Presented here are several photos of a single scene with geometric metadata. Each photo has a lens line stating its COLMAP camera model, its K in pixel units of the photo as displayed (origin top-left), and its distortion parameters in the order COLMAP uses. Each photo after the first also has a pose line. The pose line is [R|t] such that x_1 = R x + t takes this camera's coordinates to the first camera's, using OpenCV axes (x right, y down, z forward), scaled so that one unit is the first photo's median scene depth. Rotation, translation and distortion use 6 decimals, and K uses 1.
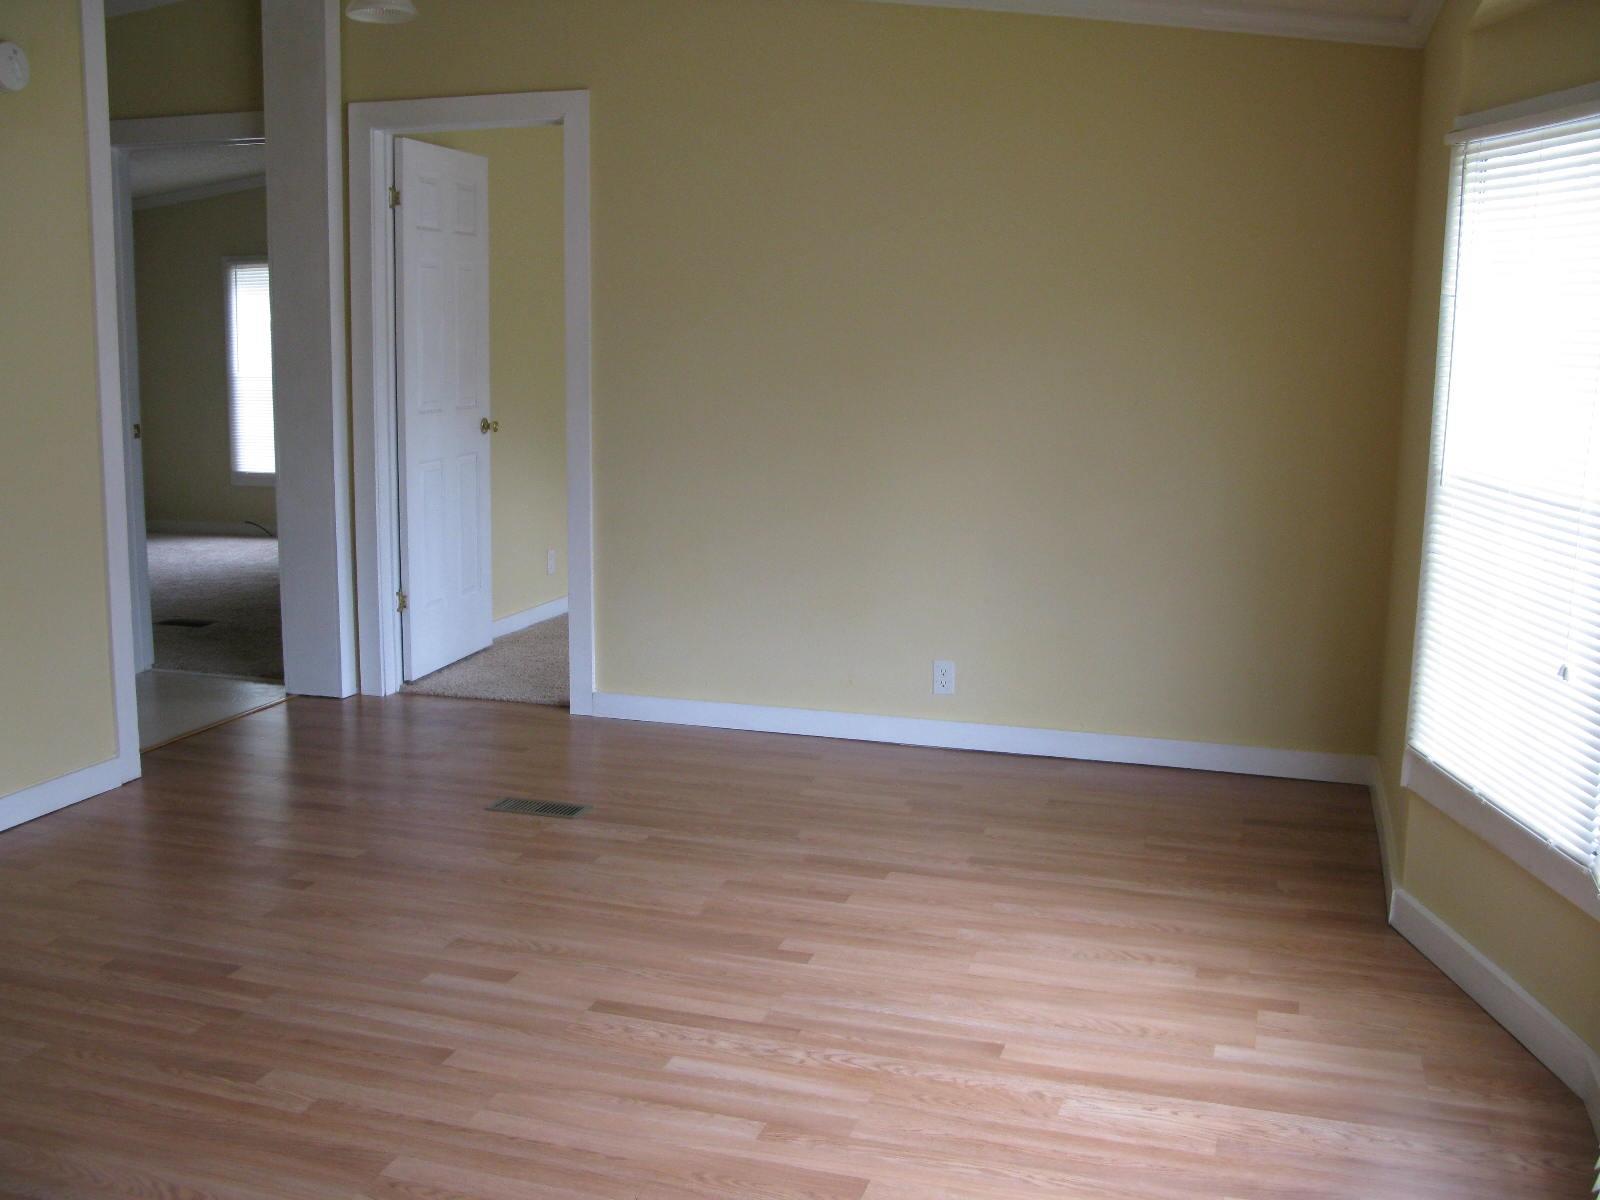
lens RADIAL K [[1610.4, 0, 805.9], [0, 1610.4, 607.7], [0, 0, 1]] dist [-0.207108, 0.247908]
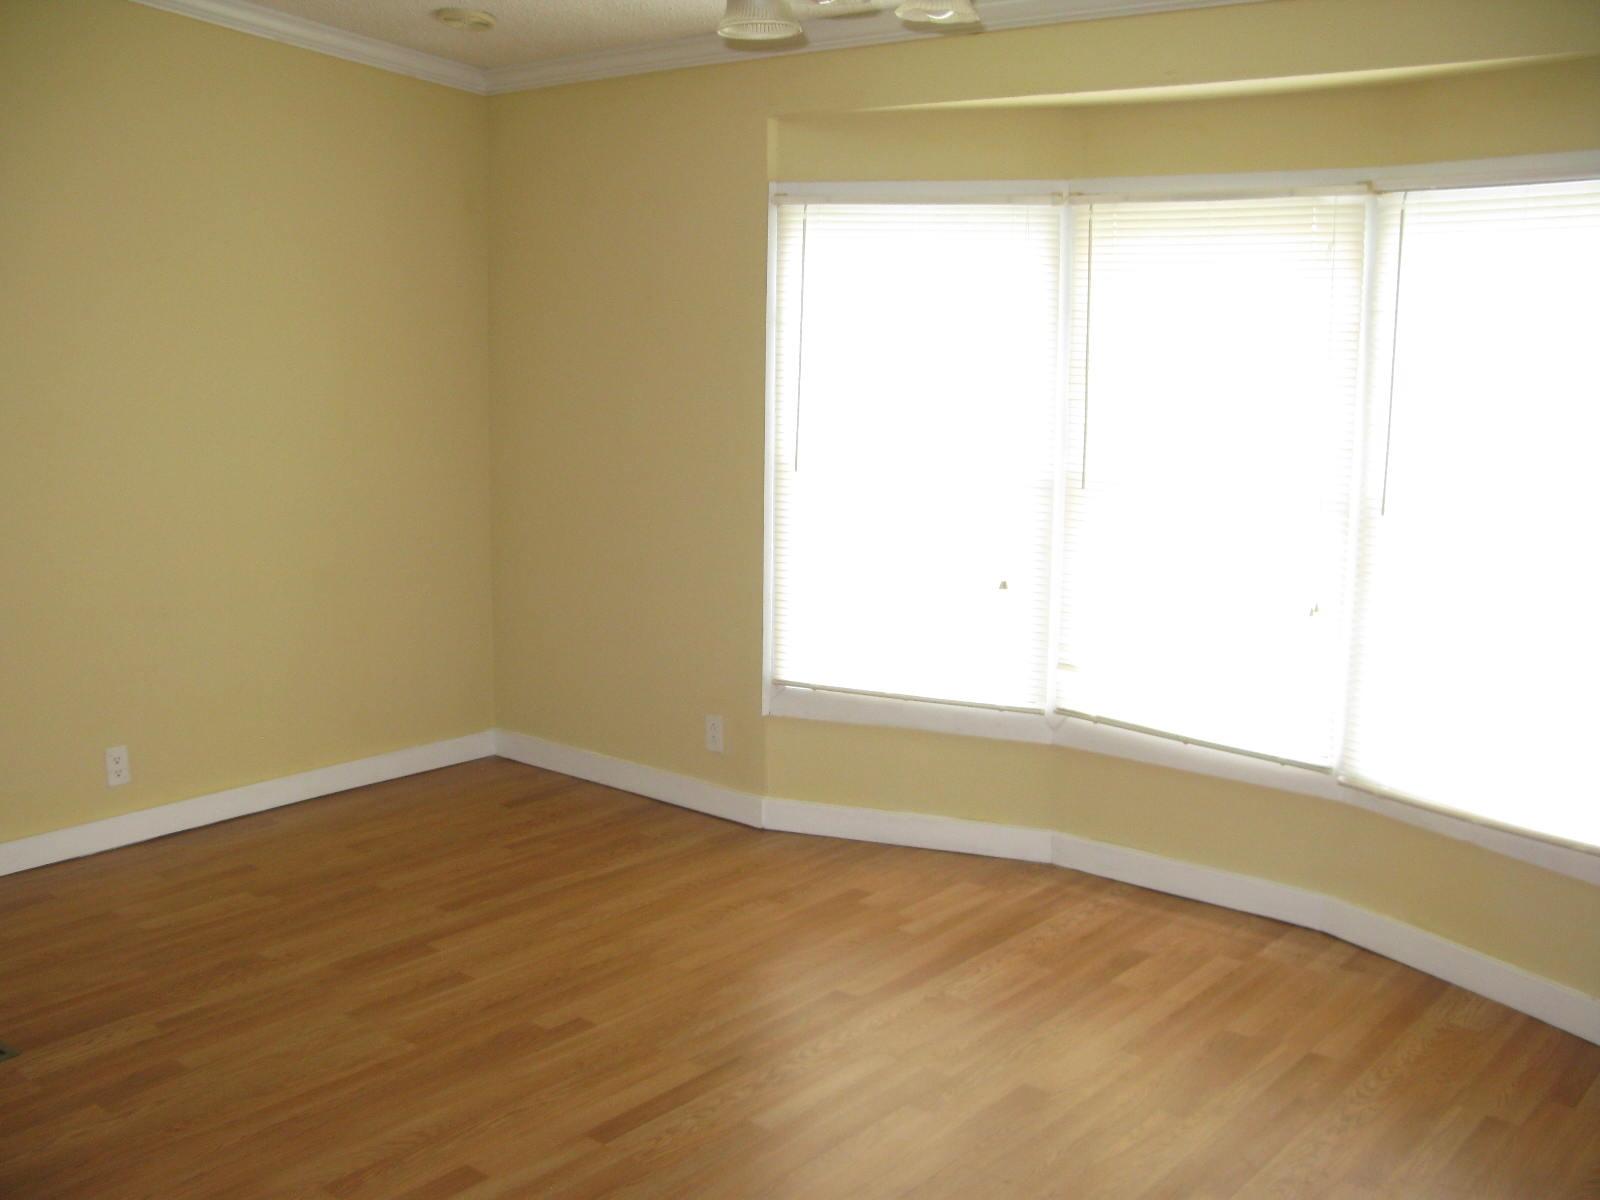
lens RADIAL K [[1610.4, 0, 805.9], [0, 1610.4, 607.7], [0, 0, 1]] dist [-0.207108, 0.247908]
pose [[0.382059, -0.171210, 0.908140, -0.741172], [0.160402, 0.980059, 0.117286, -0.112740], [-0.910111, 0.100857, 0.401903, 0.443134]]
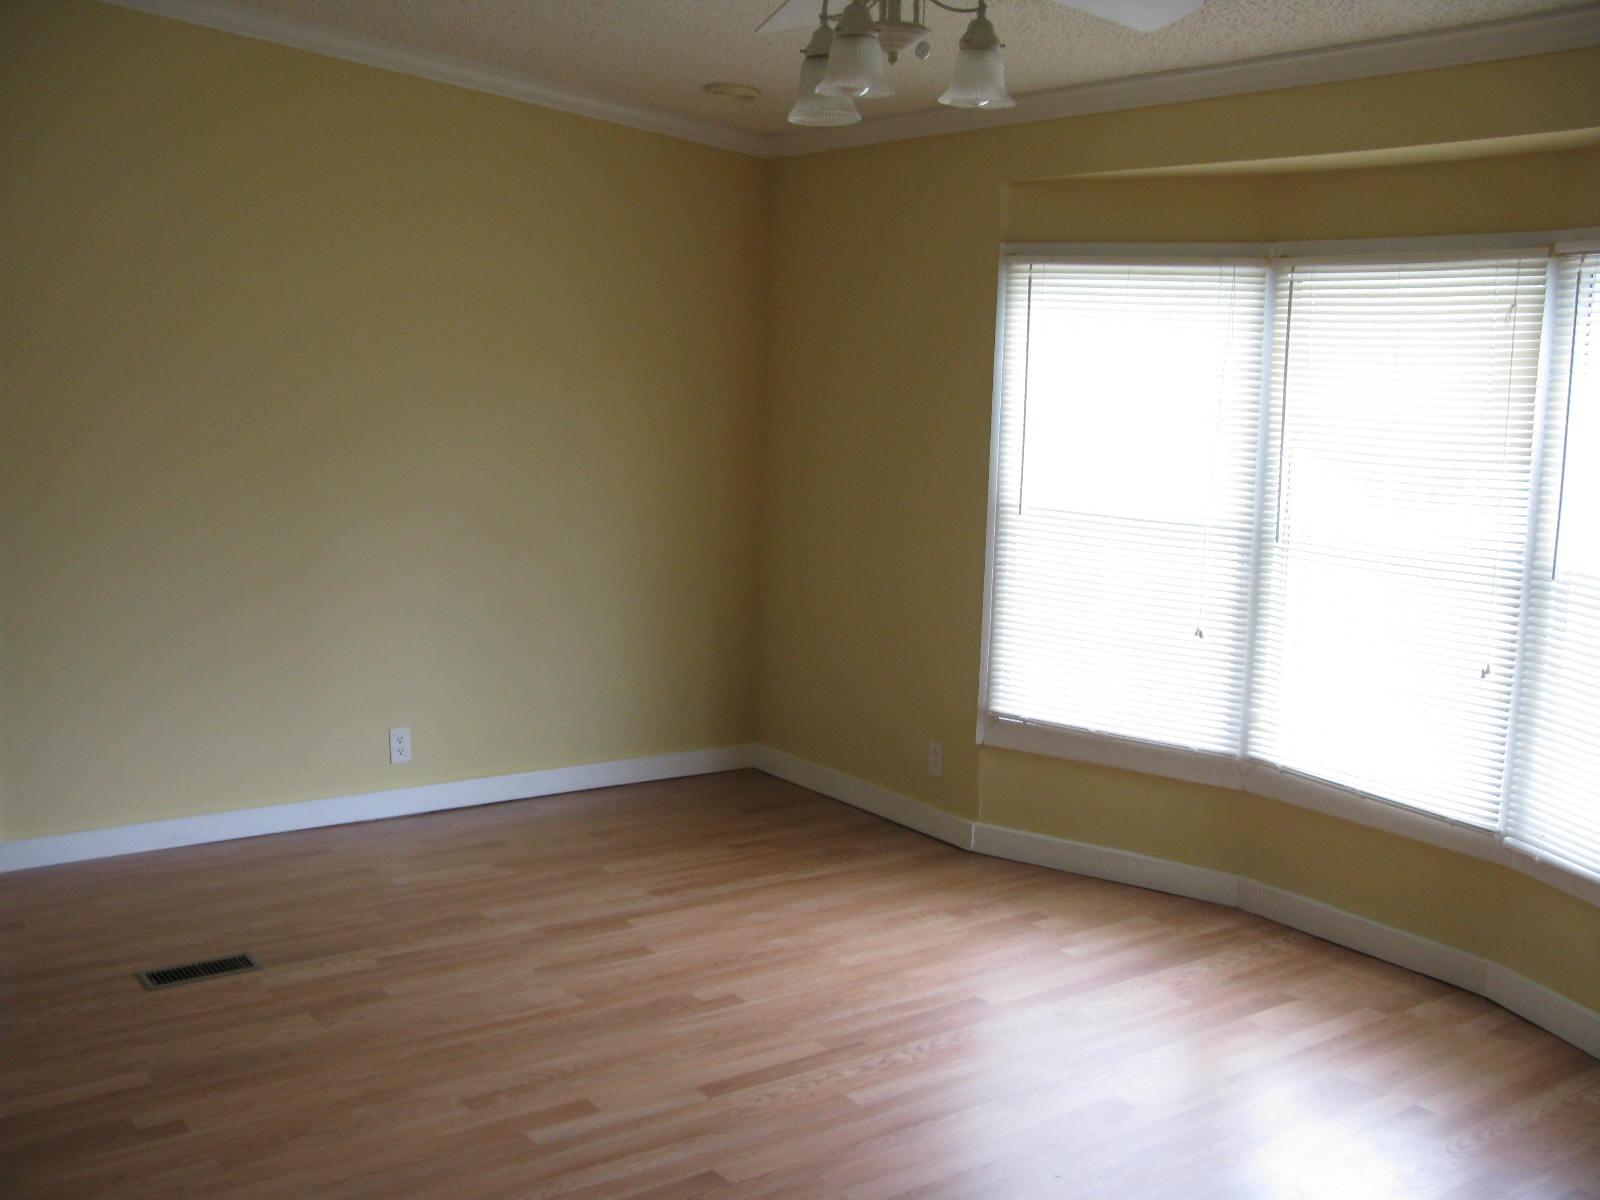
lens RADIAL K [[1610.4, 0, 805.9], [0, 1610.4, 607.7], [0, 0, 1]] dist [-0.207108, 0.247908]
pose [[0.604649, -0.115864, 0.788020, -0.744335], [0.123230, 0.991058, 0.051163, -0.084911], [-0.786902, 0.066172, 0.613520, 0.276866]]
